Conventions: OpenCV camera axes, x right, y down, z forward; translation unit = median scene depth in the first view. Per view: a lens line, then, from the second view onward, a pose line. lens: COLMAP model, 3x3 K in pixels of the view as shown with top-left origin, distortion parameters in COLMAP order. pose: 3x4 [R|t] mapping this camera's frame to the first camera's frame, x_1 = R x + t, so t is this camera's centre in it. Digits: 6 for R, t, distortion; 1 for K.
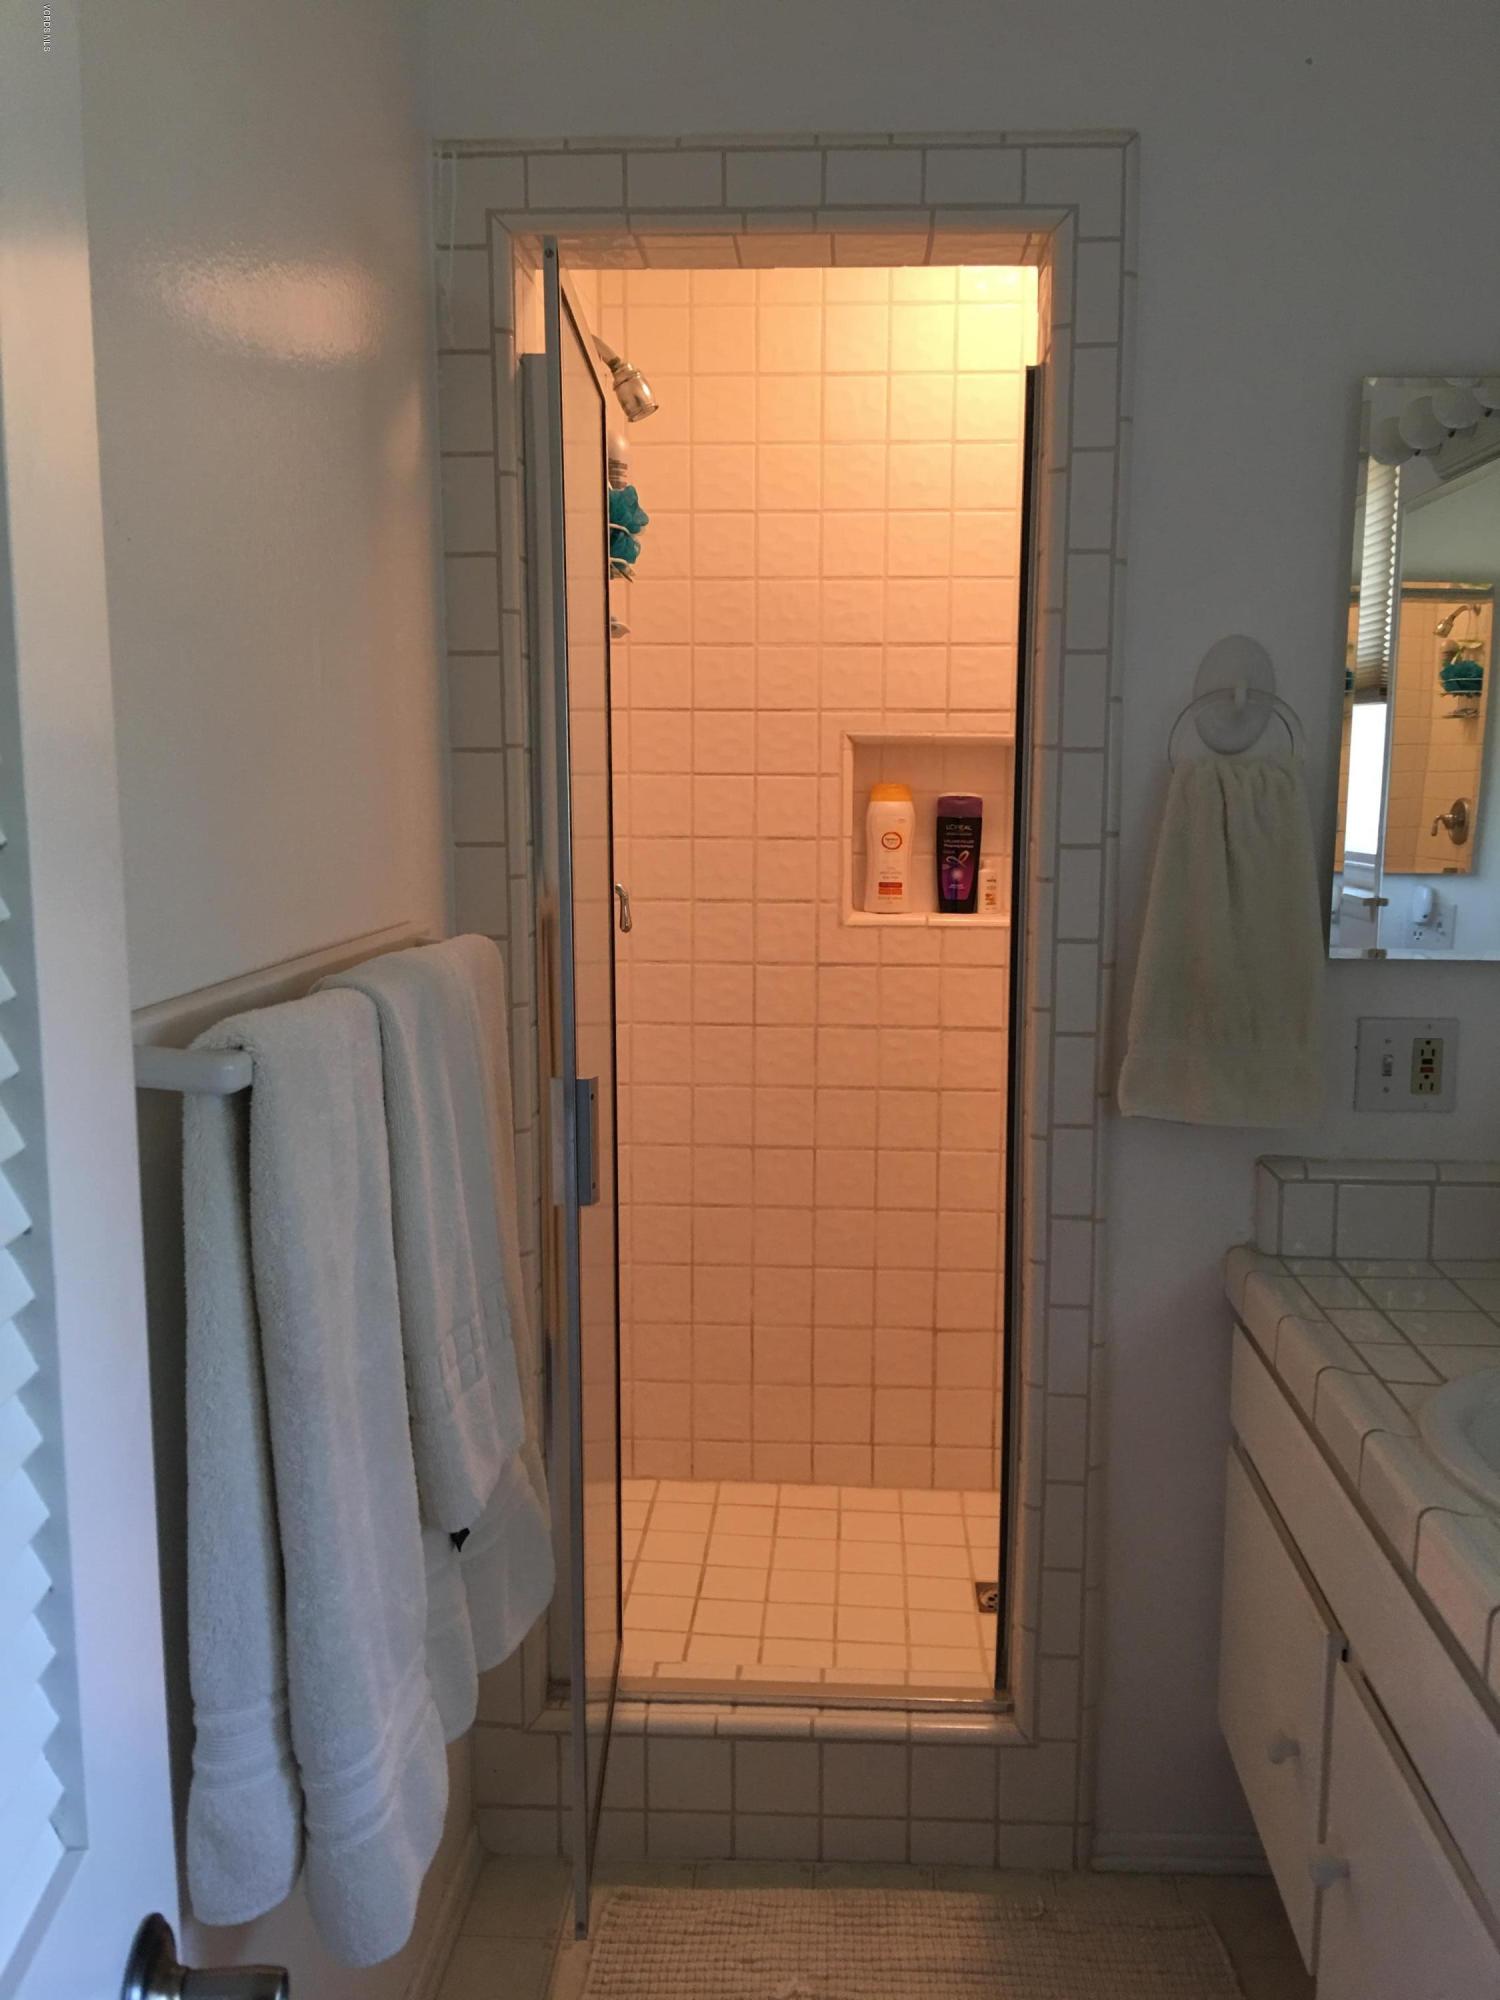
lens RADIAL K [[1680.5, 0, 750.0], [0, 1680.5, 1000.0], [0, 0, 1]] dist [0.086751, -0.140065]
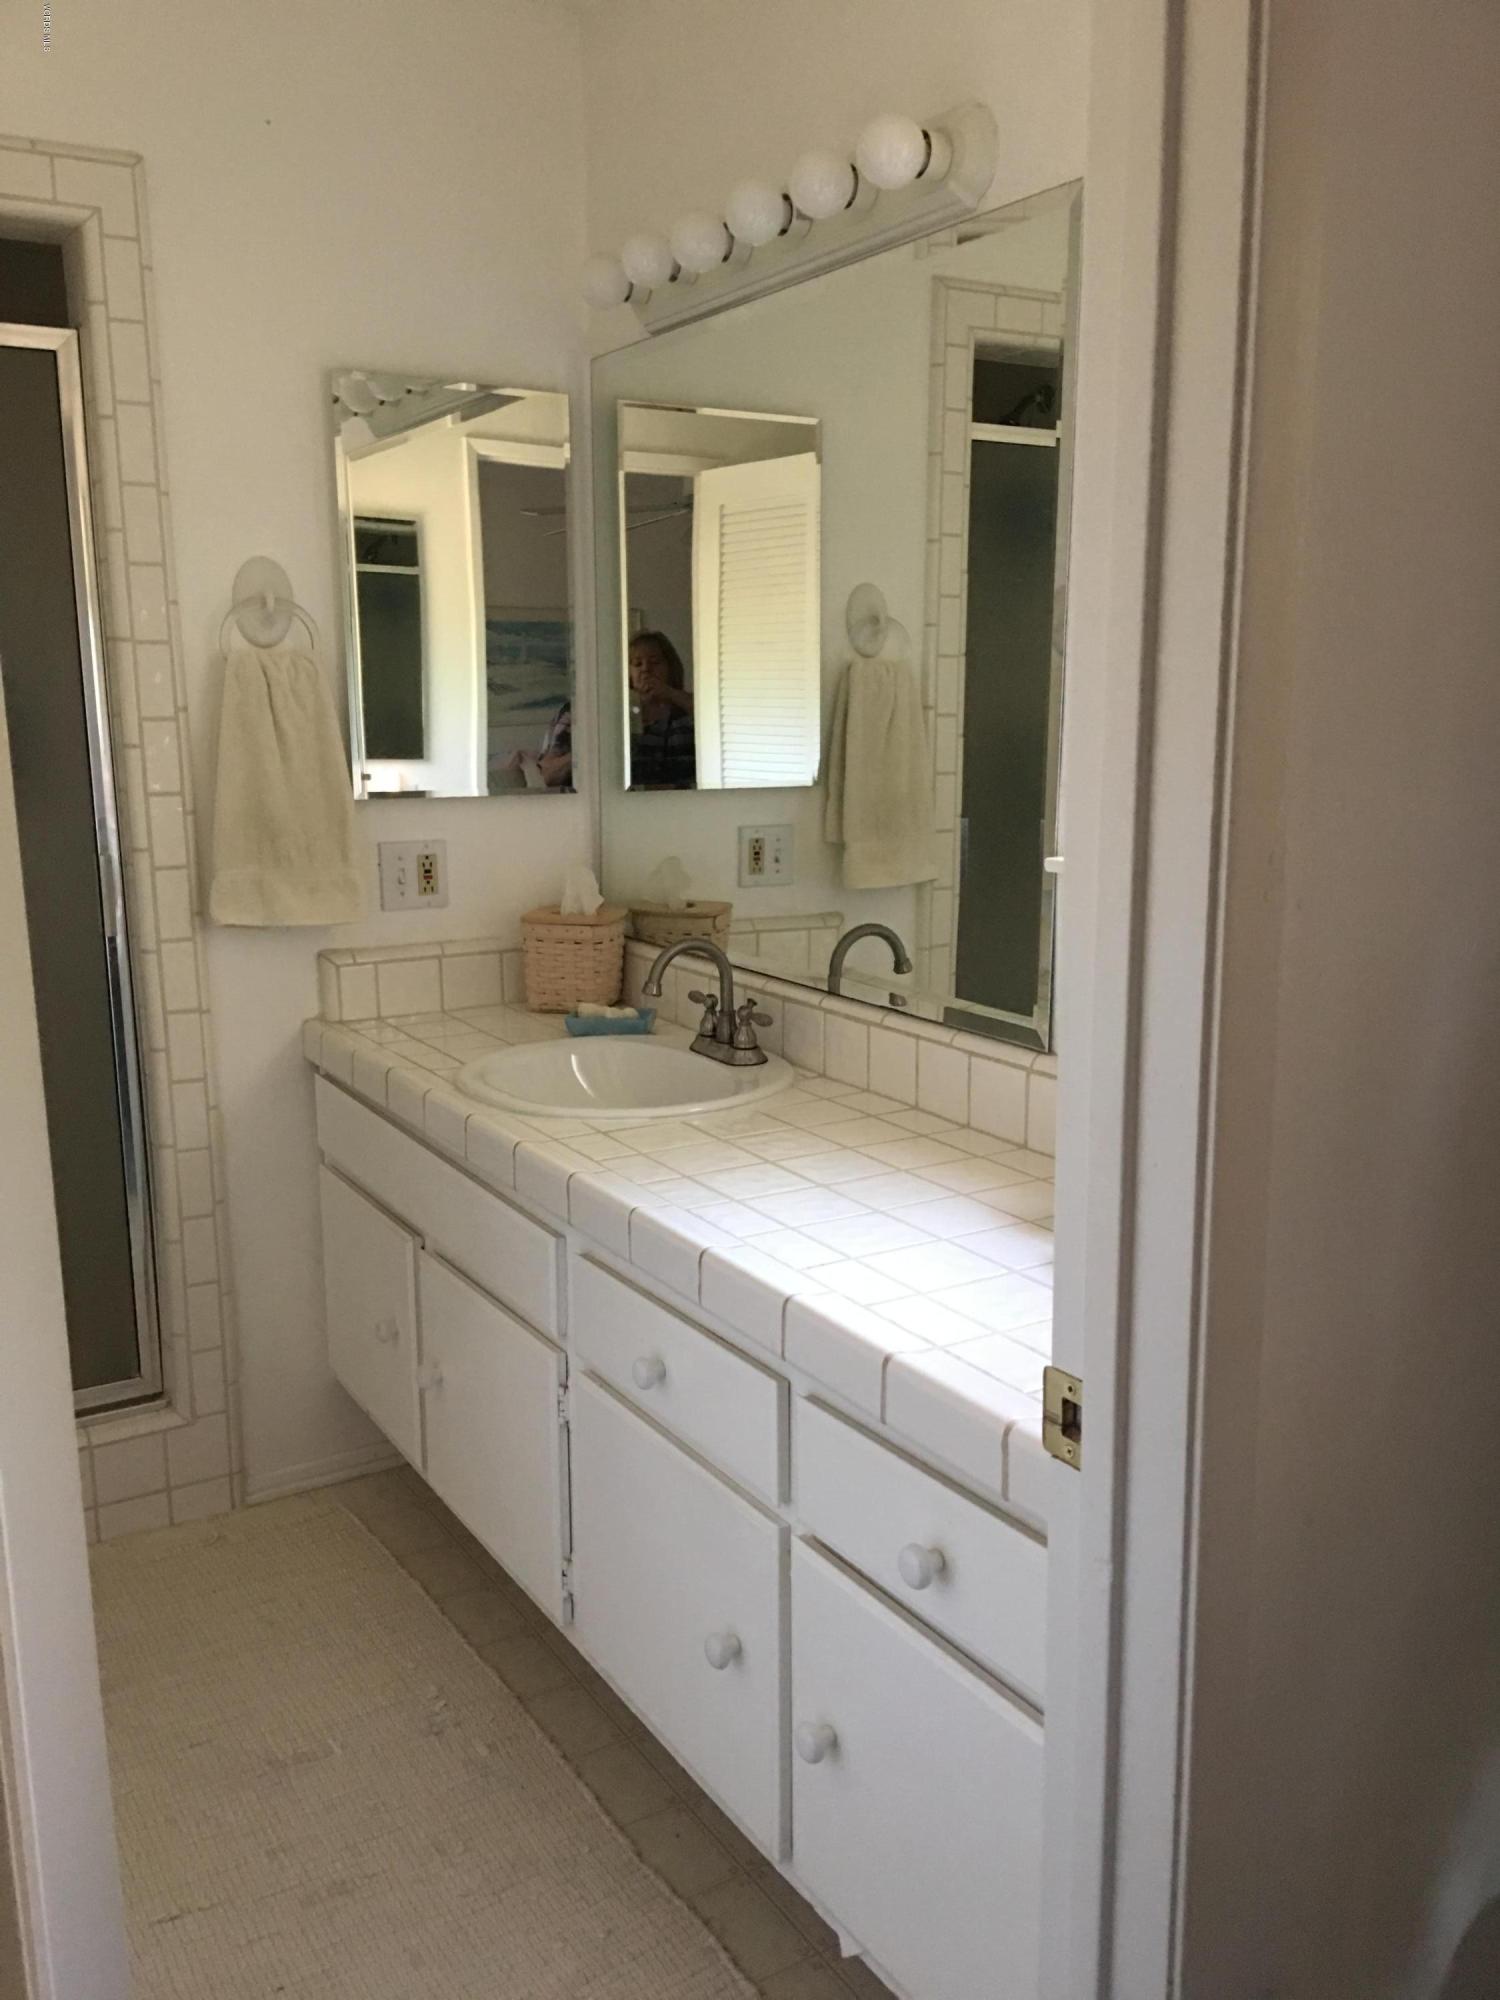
lens RADIAL K [[1689.2, 0, 786.4], [0, 1689.2, 1009.8], [0, 0, 1]] dist [0.081189, -0.126809]
pose [[0.810422, -0.114831, 0.574483, -0.174731], [0.084455, 0.993259, 0.079398, 0.061339], [-0.579727, -0.015828, 0.814657, -0.309047]]
